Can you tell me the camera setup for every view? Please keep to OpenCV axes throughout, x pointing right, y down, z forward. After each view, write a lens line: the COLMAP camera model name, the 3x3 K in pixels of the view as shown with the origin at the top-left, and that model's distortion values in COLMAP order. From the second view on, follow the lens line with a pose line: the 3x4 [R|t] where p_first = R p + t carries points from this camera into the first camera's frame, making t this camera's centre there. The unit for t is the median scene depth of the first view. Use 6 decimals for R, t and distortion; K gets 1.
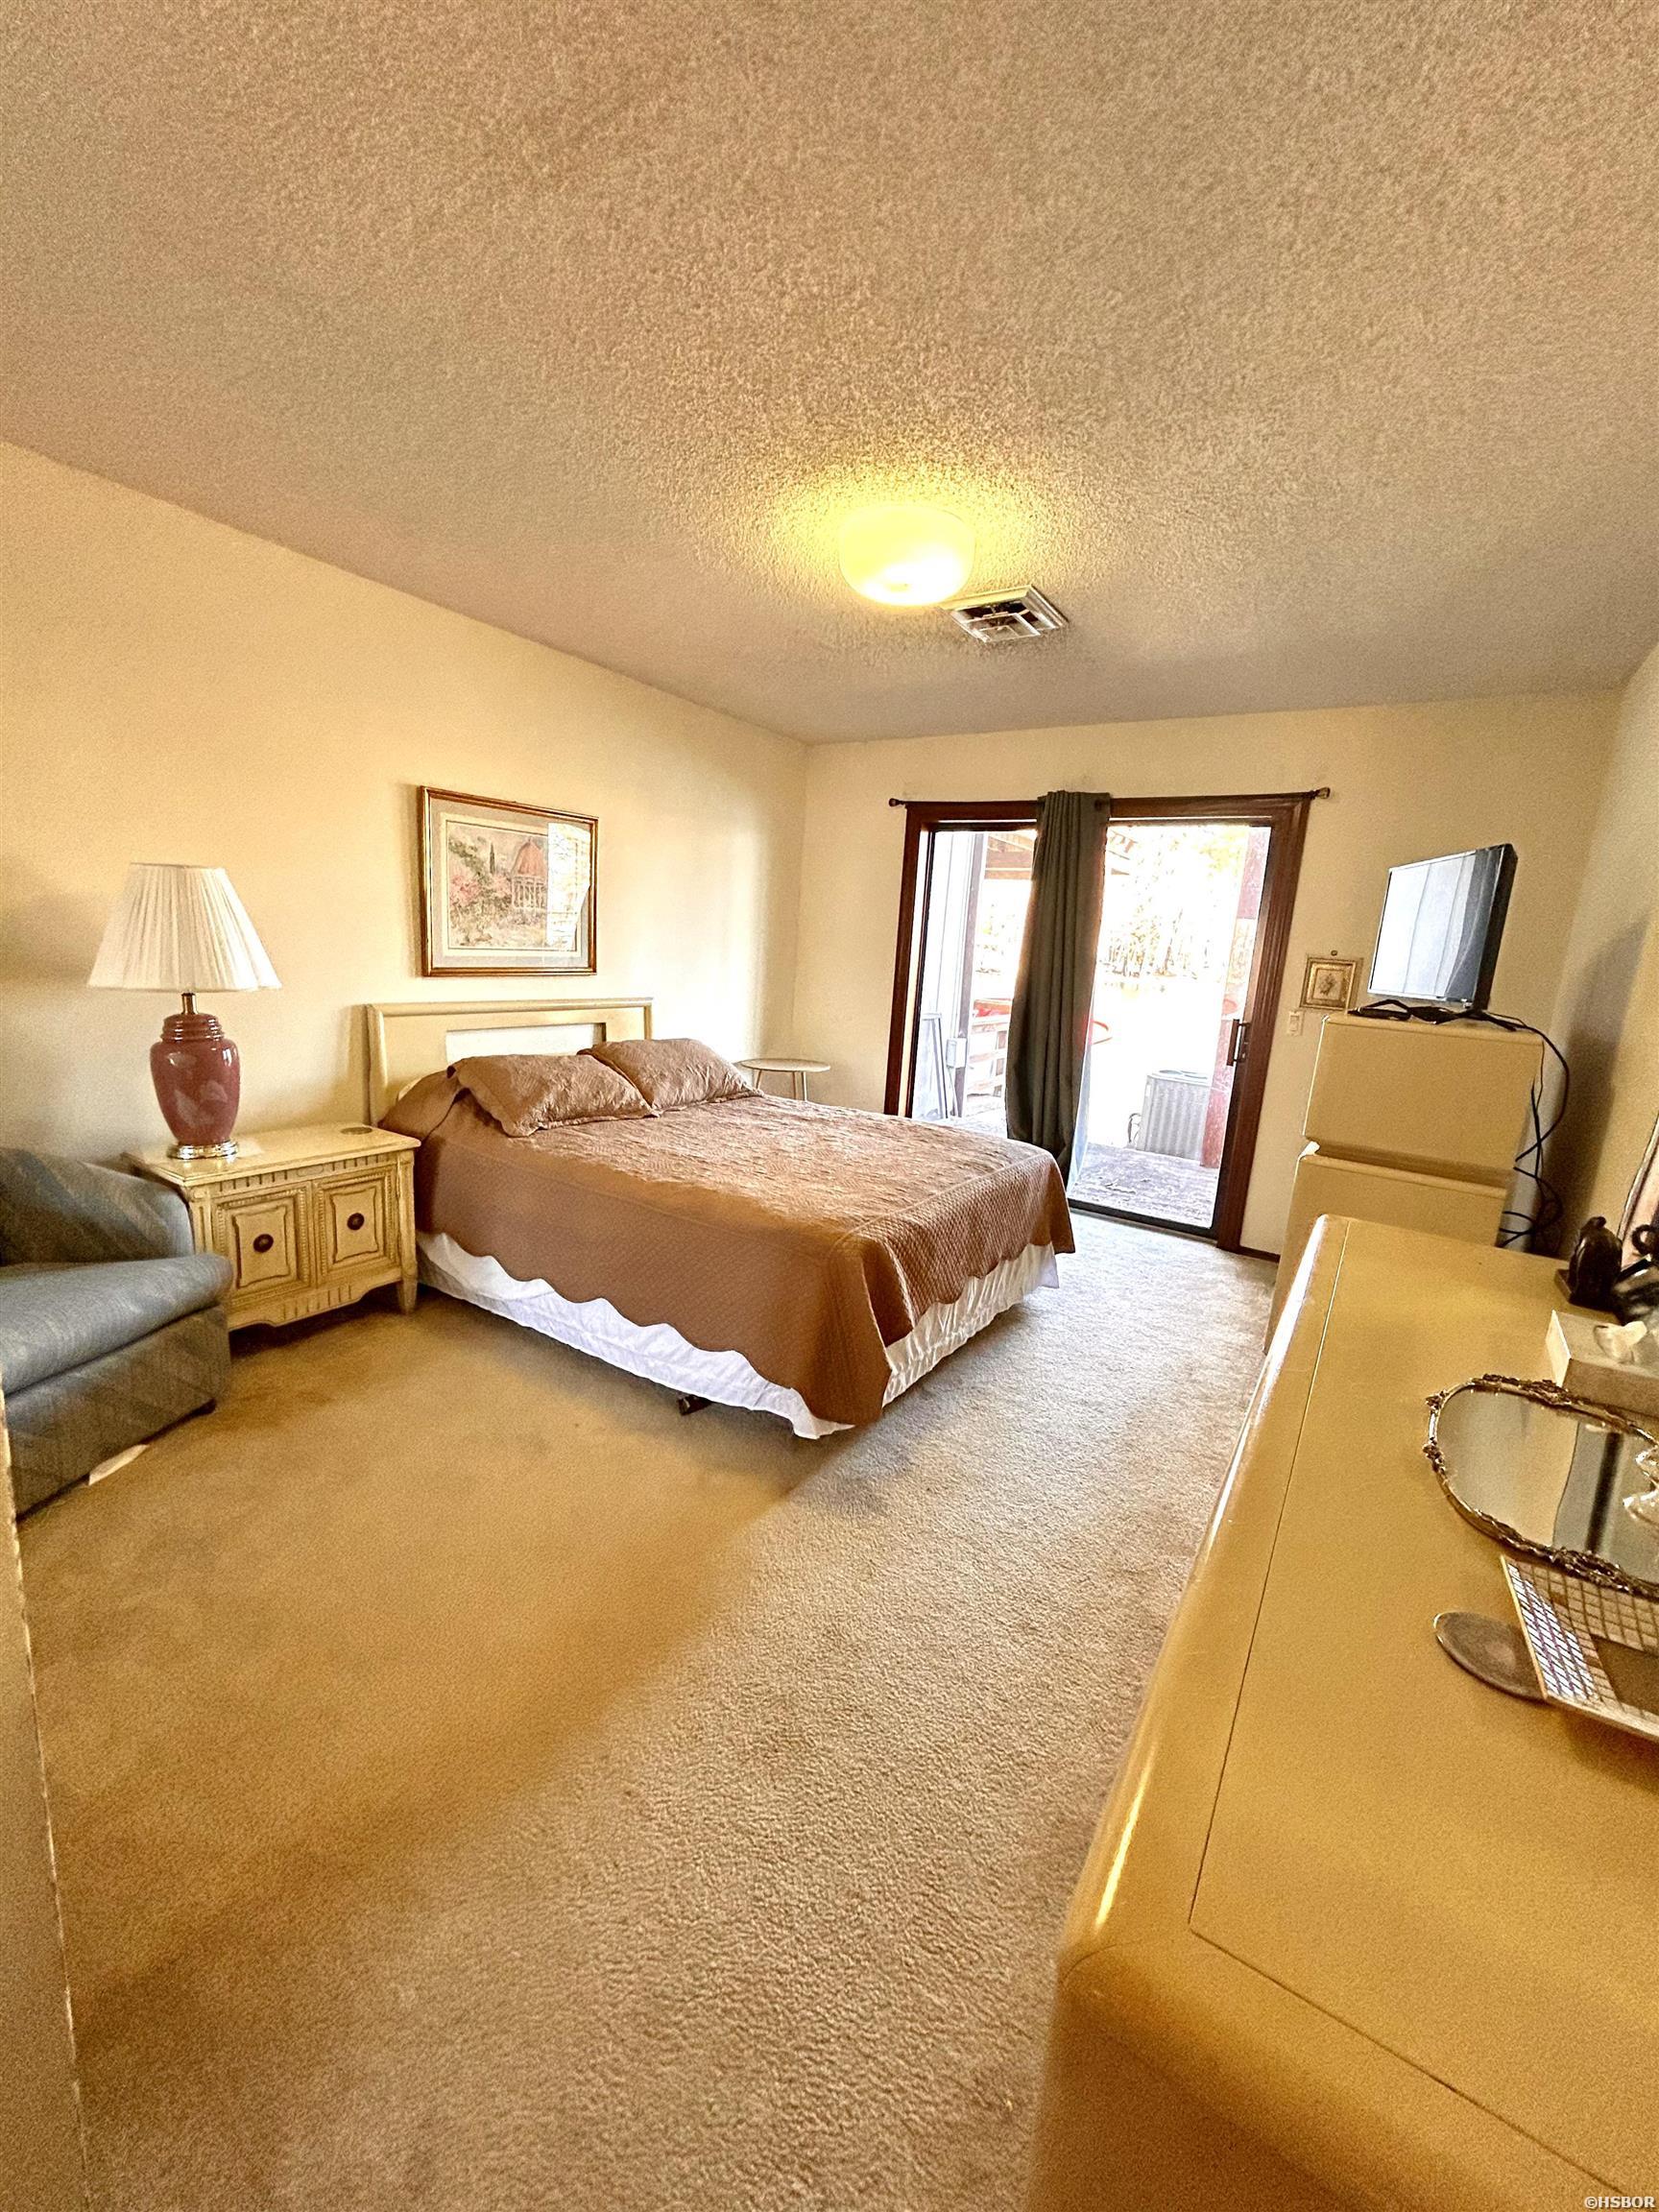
lens RADIAL K [[894.2, 0, 830.8], [0, 894.2, 1111.5], [0, 0, 1]] dist [0.004698, -0.000551]
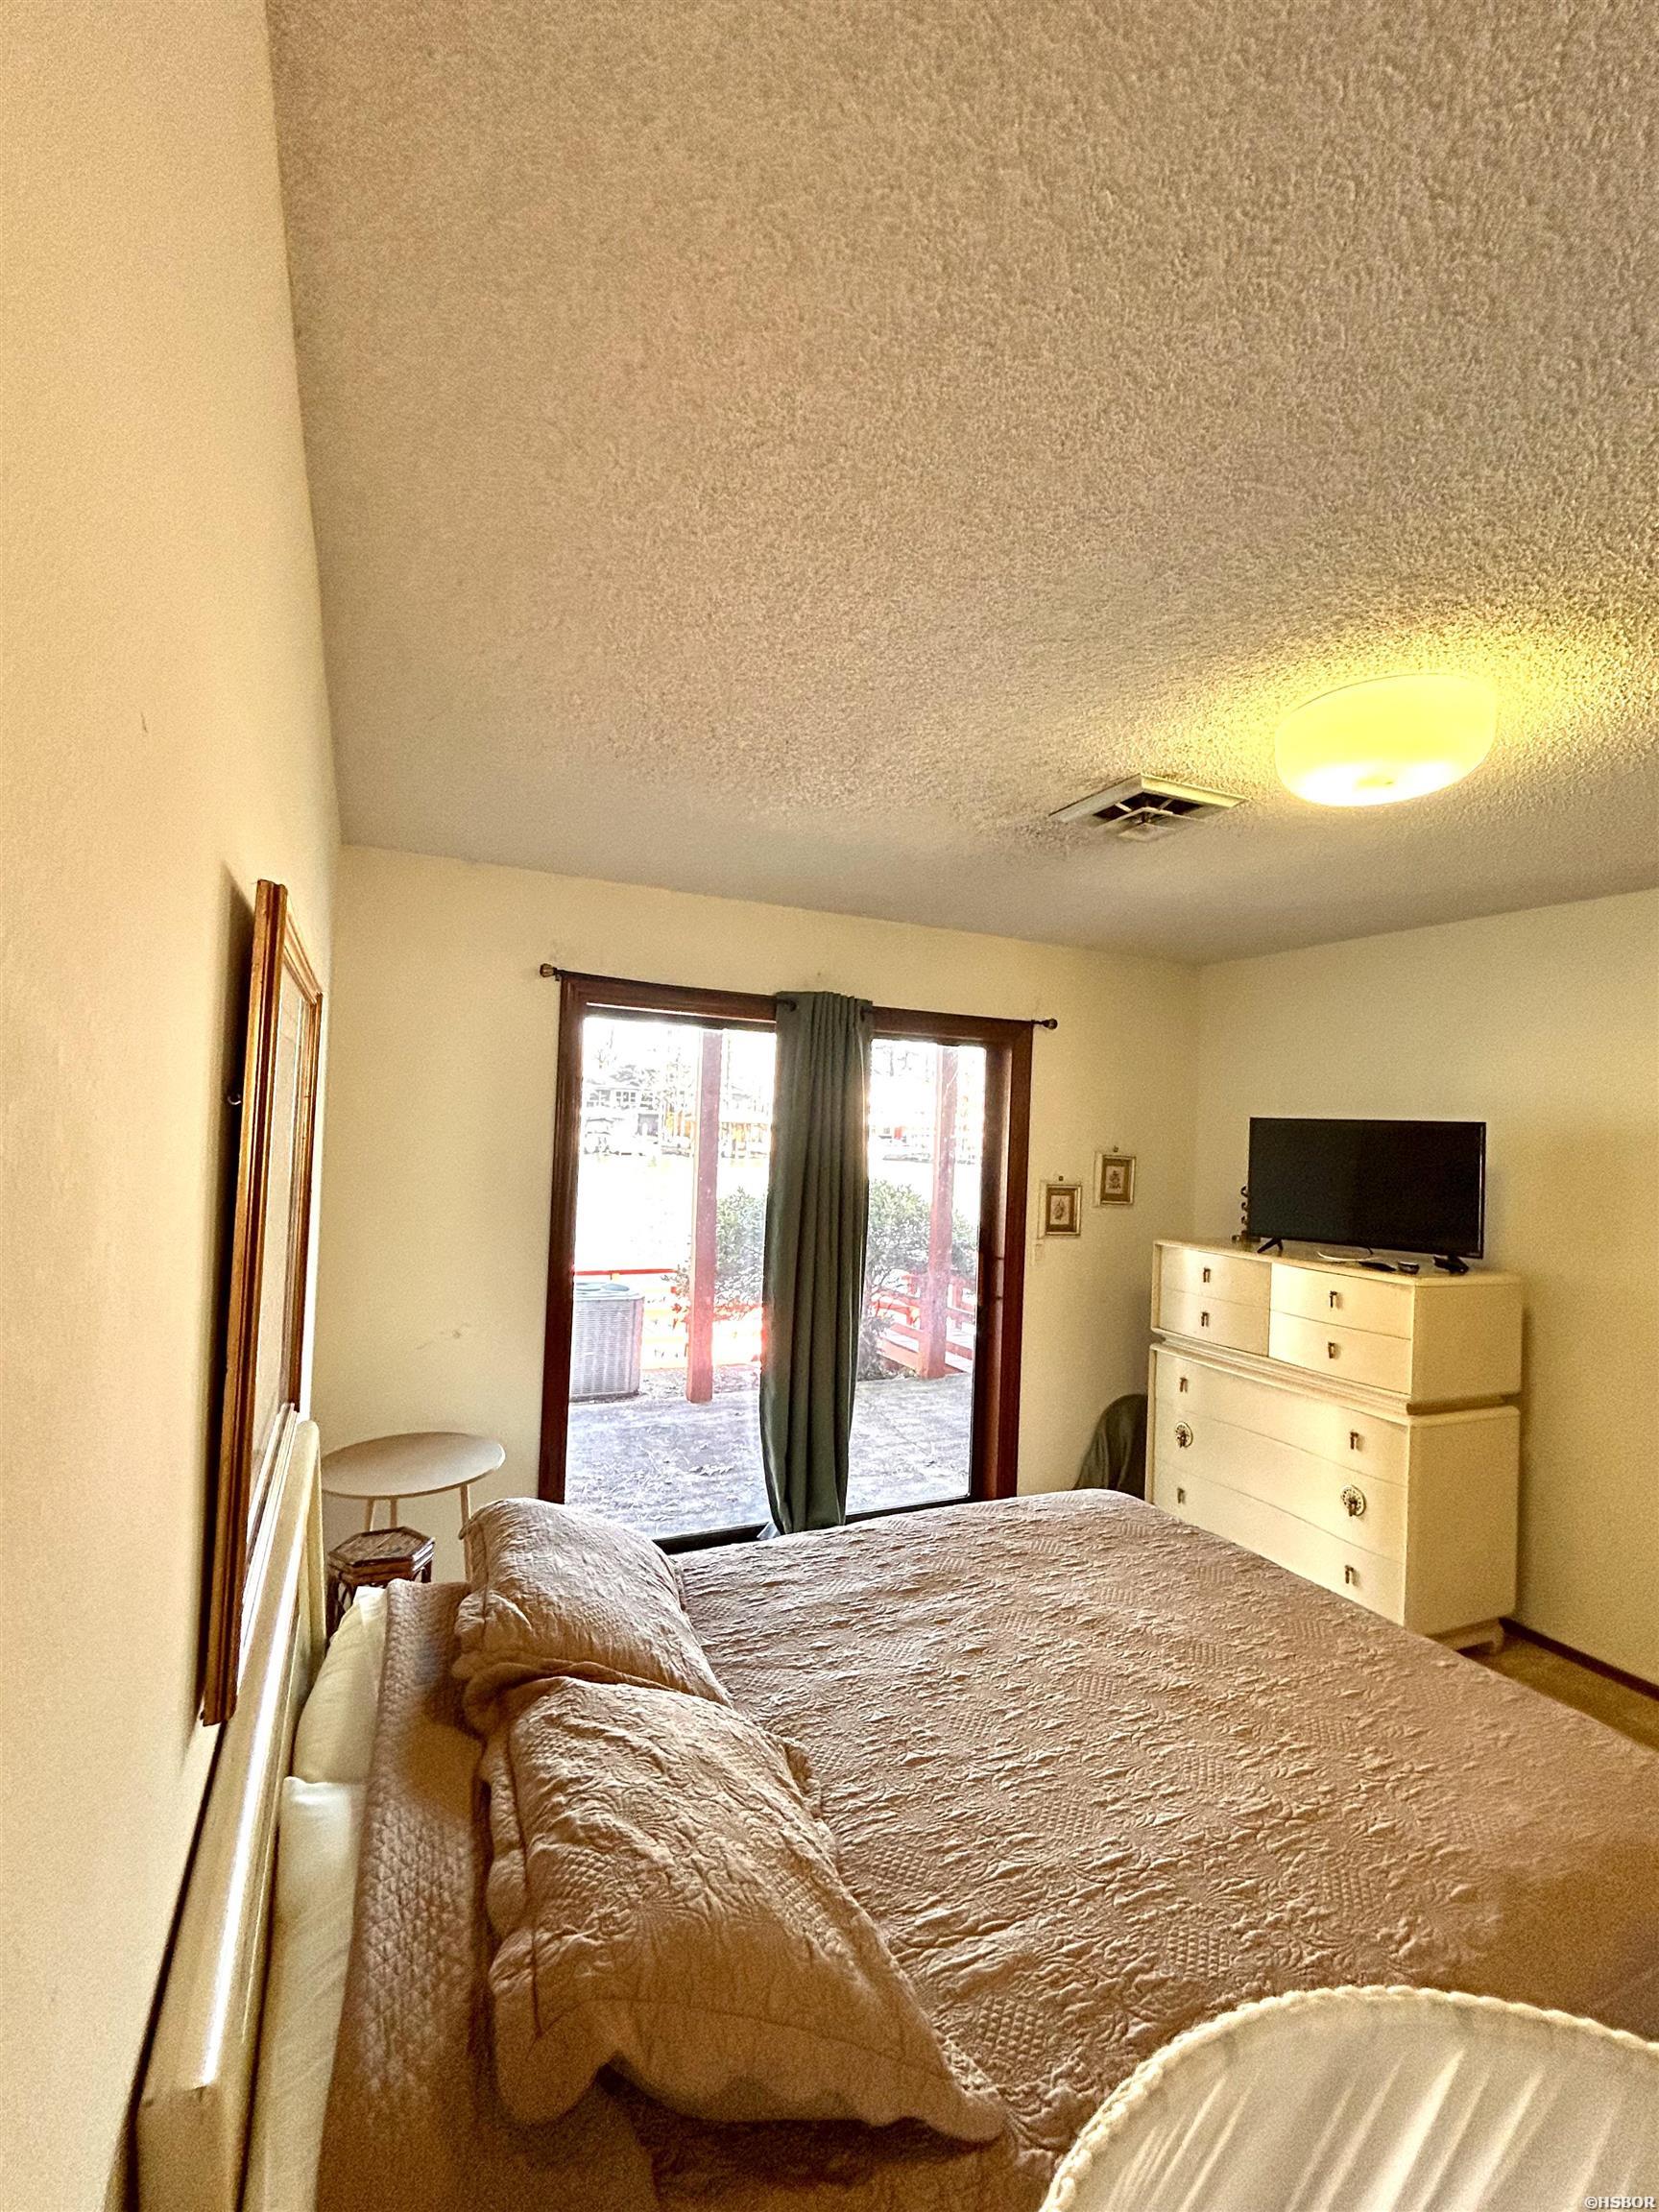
lens RADIAL K [[967.1, 0, 831.4], [0, 967.1, 1094.3], [0, 0, 1]] dist [0.000345, 0.000132]
pose [[0.526158, -0.009223, 0.850337, -0.460478], [0.158167, 0.983554, -0.087200, -0.200334], [-0.835549, 0.180376, 0.518964, 0.588727]]
